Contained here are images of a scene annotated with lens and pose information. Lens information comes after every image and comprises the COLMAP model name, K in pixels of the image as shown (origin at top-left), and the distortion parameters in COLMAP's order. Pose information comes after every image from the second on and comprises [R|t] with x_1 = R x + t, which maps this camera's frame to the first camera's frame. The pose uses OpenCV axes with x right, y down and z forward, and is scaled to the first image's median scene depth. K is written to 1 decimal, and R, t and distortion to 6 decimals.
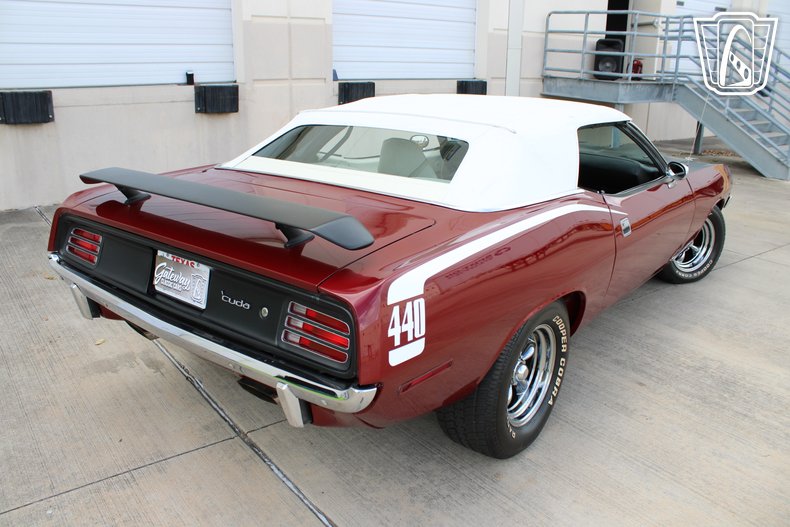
lens RADIAL K [[645.1, 0, 396.4], [0, 645.1, 247.4], [0, 0, 1]] dist [-0.135143, 0.087877]
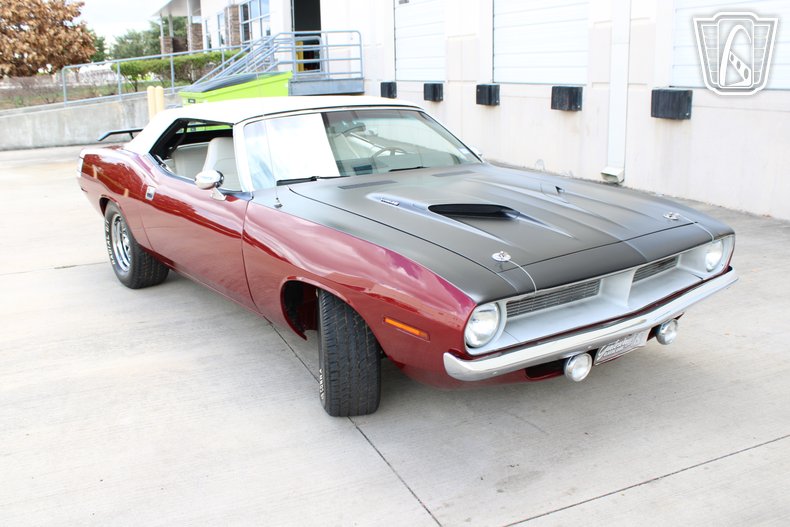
lens RADIAL K [[766.1, 0, 406.5], [0, 766.1, 273.0], [0, 0, 1]] dist [-0.079322, 0.000000]
pose [[-0.228907, 0.243622, -0.942470, 1.701739], [-0.252945, 0.920035, 0.299258, -0.471165], [0.940011, 0.306895, -0.148980, 1.720220]]
